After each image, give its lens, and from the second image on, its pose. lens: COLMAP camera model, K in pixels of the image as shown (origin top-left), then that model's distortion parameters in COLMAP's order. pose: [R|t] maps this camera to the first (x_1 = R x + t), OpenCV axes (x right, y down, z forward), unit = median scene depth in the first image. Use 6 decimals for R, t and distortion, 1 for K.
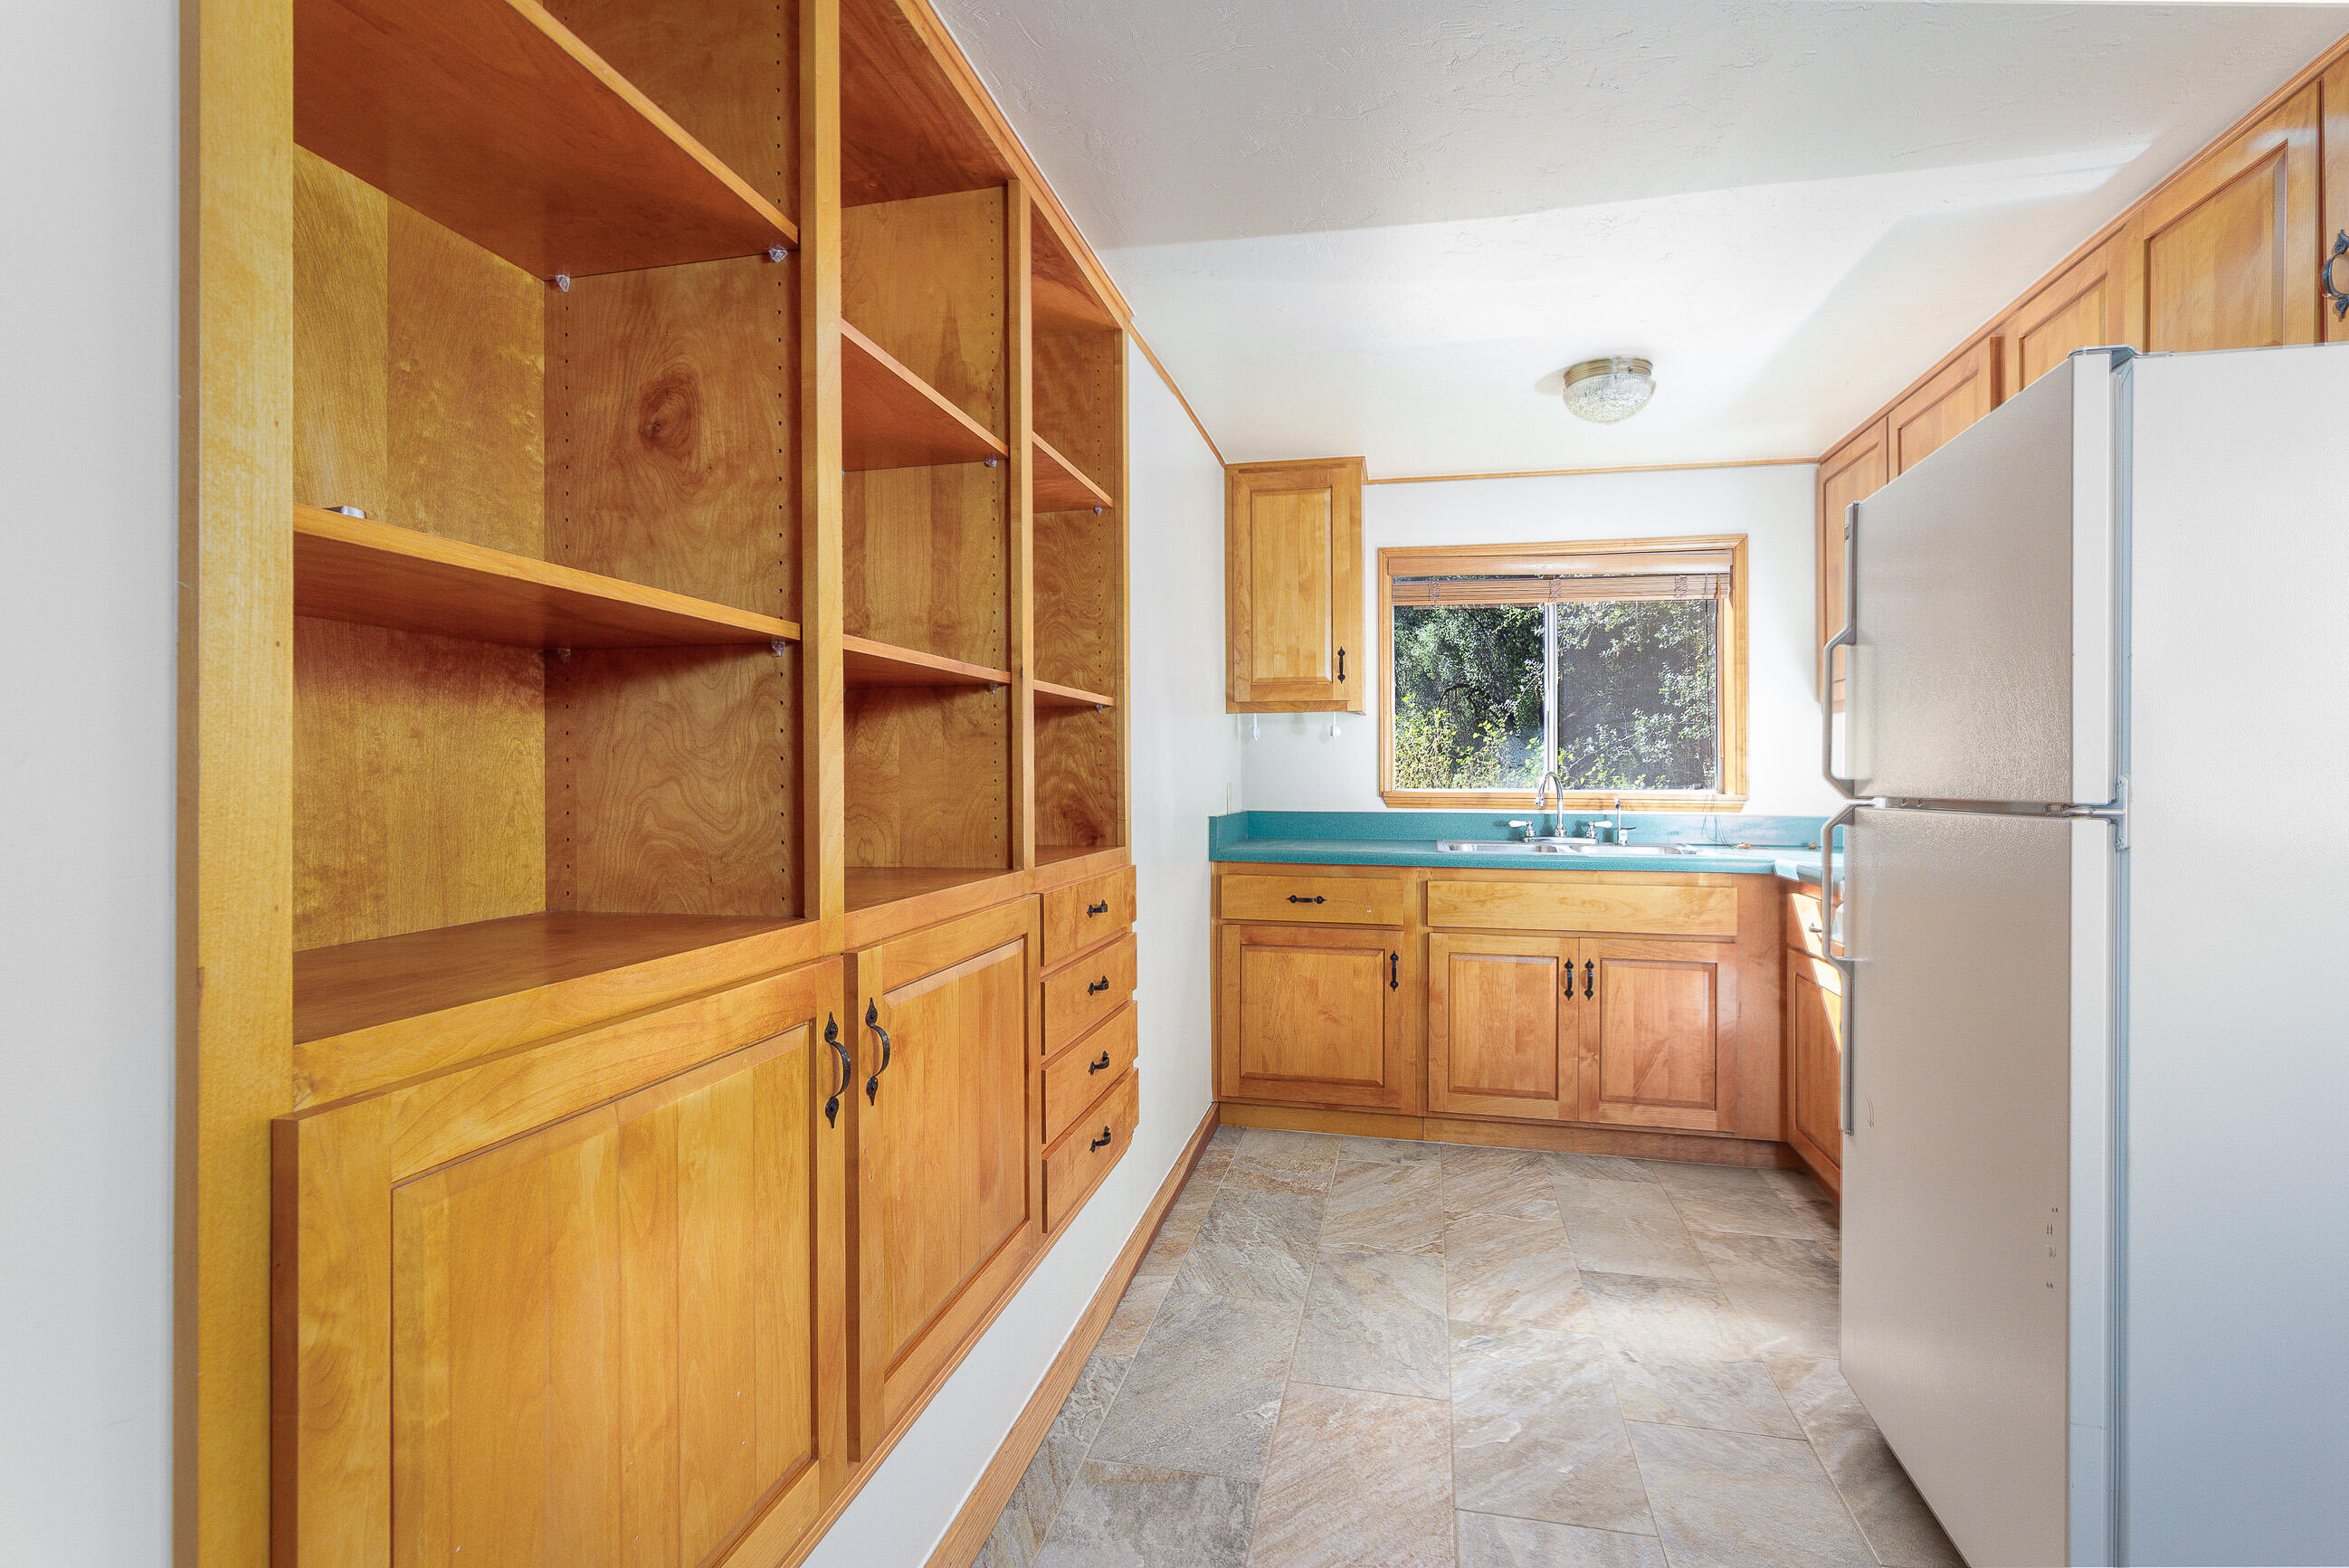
lens RADIAL K [[1065.5, 0, 1178.1], [0, 1065.5, 771.2], [0, 0, 1]] dist [-0.000761, 0.000170]
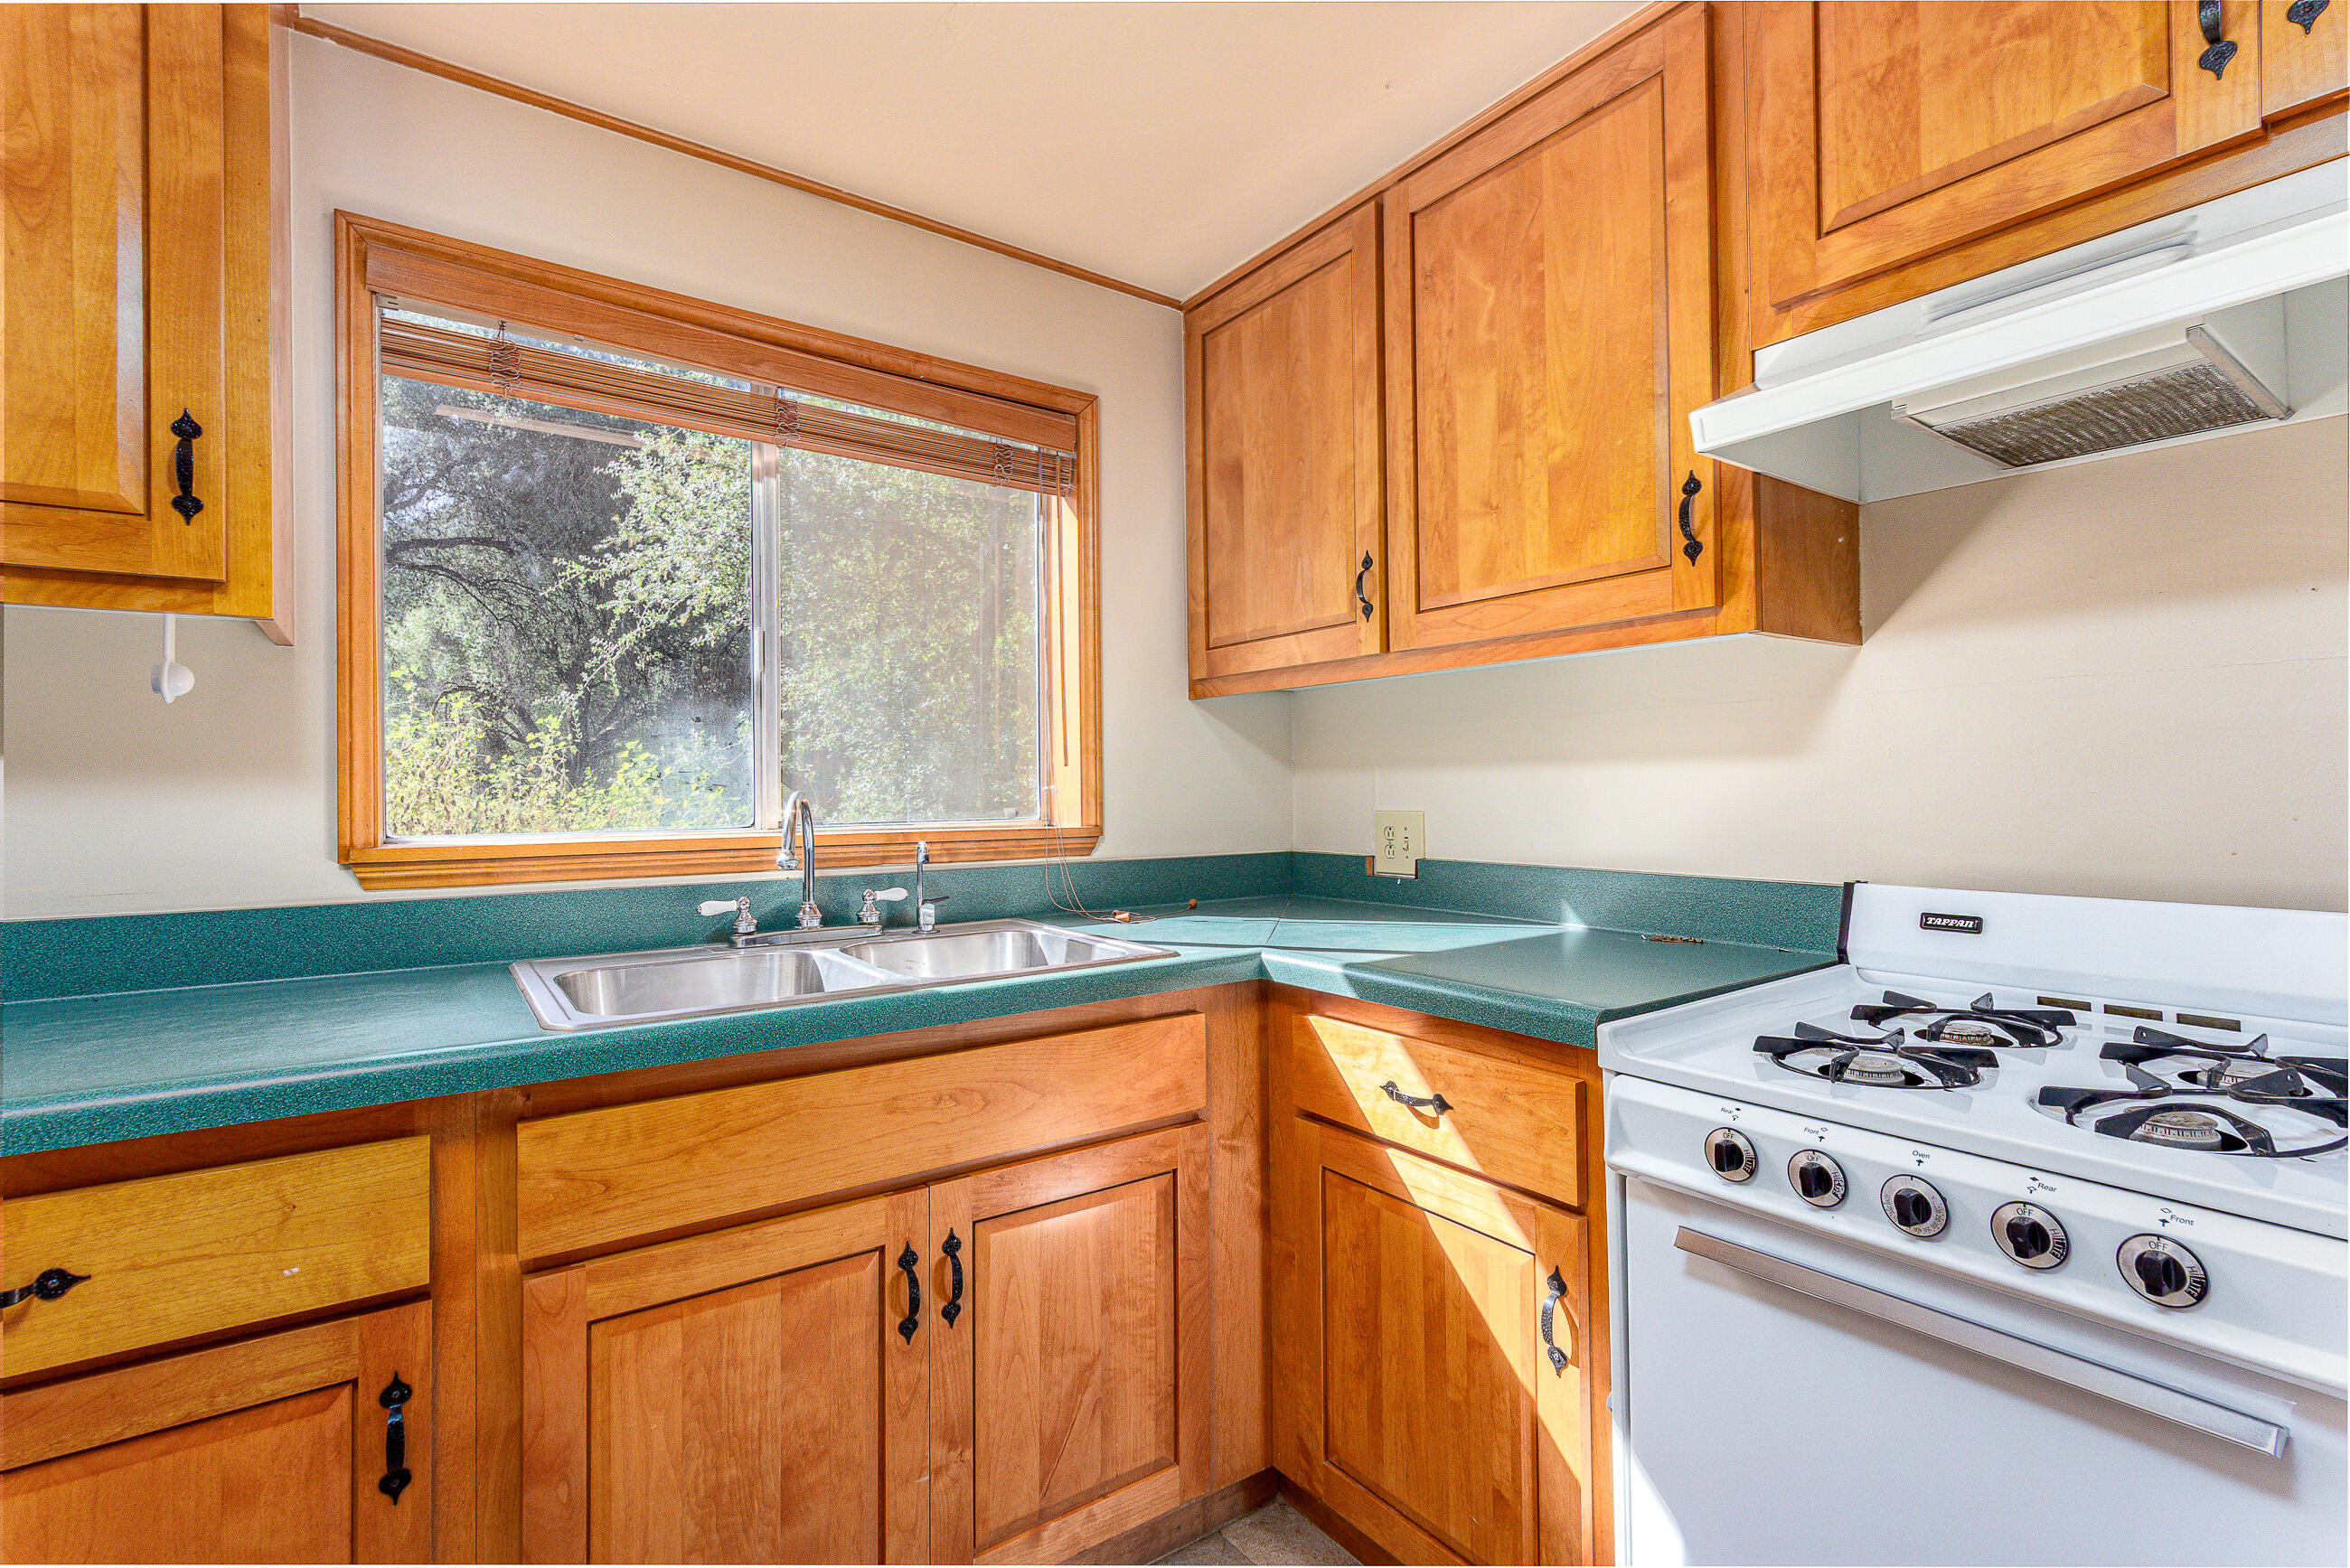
lens RADIAL K [[1066.0, 0, 1178.6], [0, 1066.0, 771.2], [0, 0, 1]] dist [-0.000761, 0.000170]
pose [[0.658326, 0.000909, 0.752732, 0.118890], [0.011326, 0.999874, -0.011112, -0.001961], [-0.752647, 0.015841, 0.658233, 0.620879]]
